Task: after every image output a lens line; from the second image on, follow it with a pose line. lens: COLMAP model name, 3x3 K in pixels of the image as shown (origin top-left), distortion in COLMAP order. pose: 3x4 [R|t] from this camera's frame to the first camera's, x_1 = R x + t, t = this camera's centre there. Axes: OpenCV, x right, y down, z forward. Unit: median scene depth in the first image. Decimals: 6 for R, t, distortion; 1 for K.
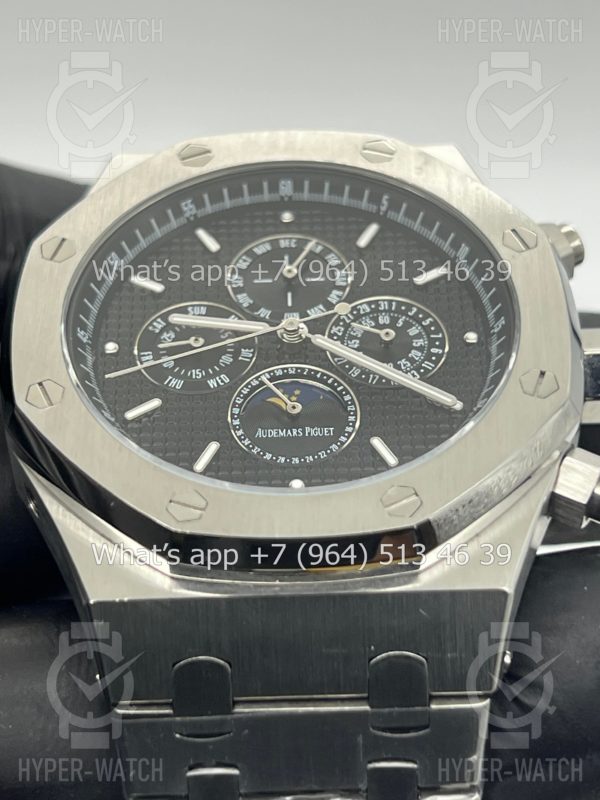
lens RADIAL K [[1899.6, 0, 295.7], [0, 1899.6, 395.8], [0, 0, 1]] dist [0.225414, 0.000000]
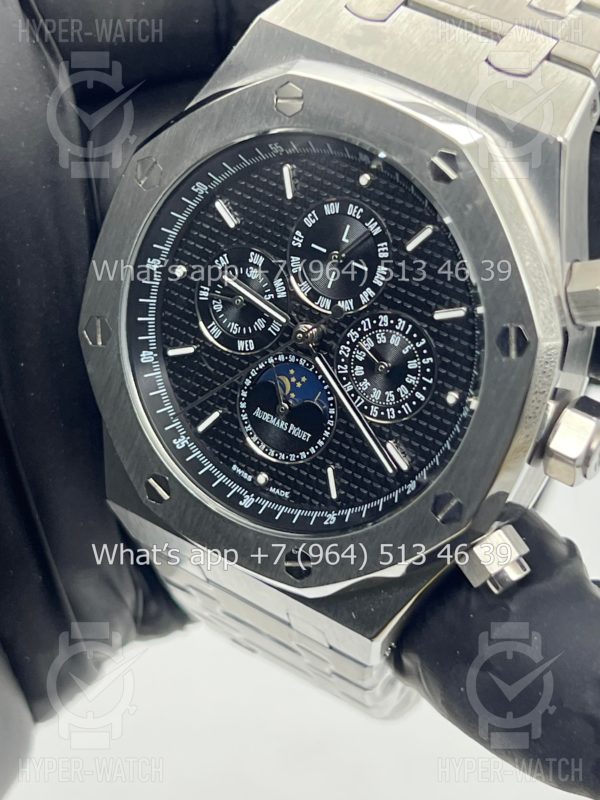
lens RADIAL K [[1899.6, 0, 306.6], [0, 1899.6, 404.2], [0, 0, 1]] dist [0.225414, 0.000000]
pose [[0.831368, 0.427042, -0.355615, 0.407235], [0.028811, 0.605934, 0.794993, -0.884209], [0.554975, -0.671177, 0.491451, 0.423634]]
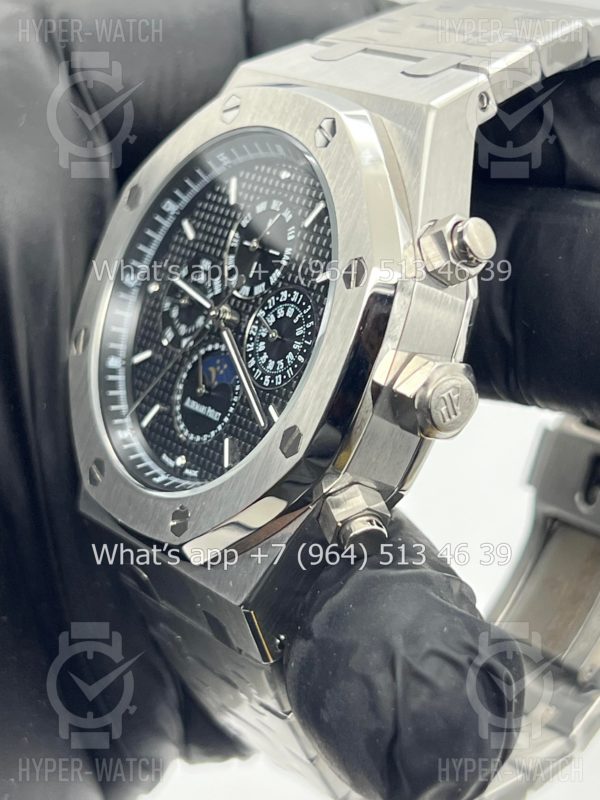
lens RADIAL K [[1899.6, 0, 297.6], [0, 1899.6, 402.5], [0, 0, 1]] dist [0.225414, 0.000000]
pose [[0.576683, 0.276583, -0.768725, 0.943549], [0.201061, 0.863960, 0.461679, -0.520359], [0.791841, -0.420803, 0.442621, 0.485390]]
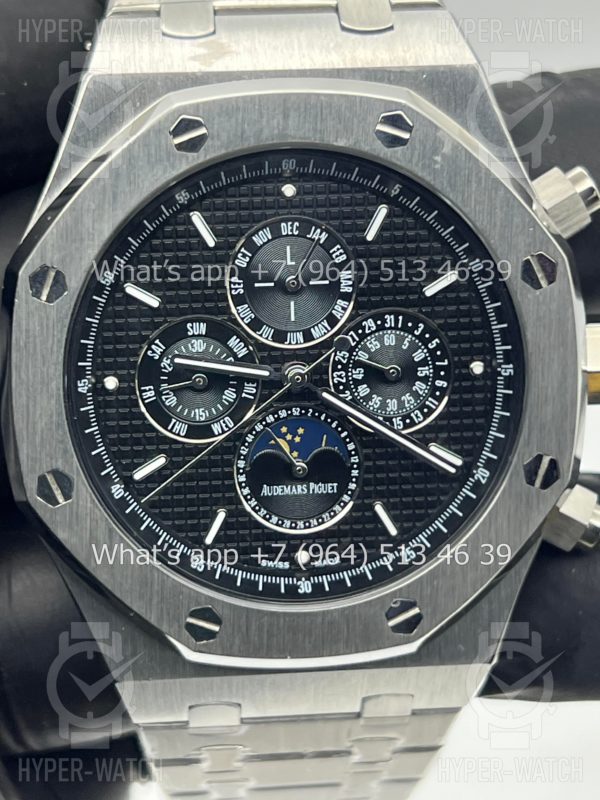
lens RADIAL K [[1899.6, 0, 292.0], [0, 1899.6, 394.9], [0, 0, 1]] dist [0.225414, 0.000000]
pose [[0.996403, -0.014922, 0.083417, -0.085819], [-0.048011, 0.711731, 0.700809, -0.707048], [-0.069828, -0.702294, 0.708454, 0.297425]]
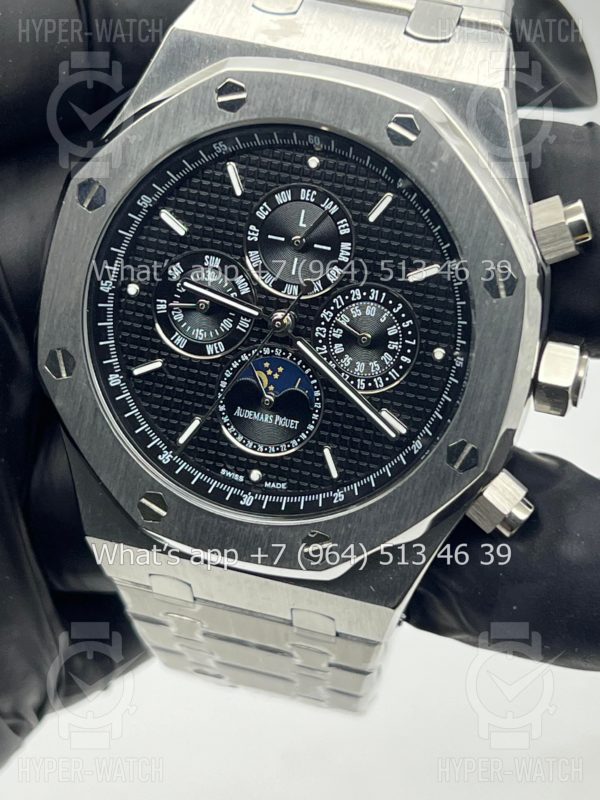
lens RADIAL K [[1899.6, 0, 304.5], [0, 1899.6, 404.6], [0, 0, 1]] dist [0.225414, 0.000000]
pose [[0.957874, 0.234910, -0.165210, 0.207304], [-0.034712, 0.665751, 0.745366, -0.835763], [0.285083, -0.708232, 0.645860, 0.238615]]
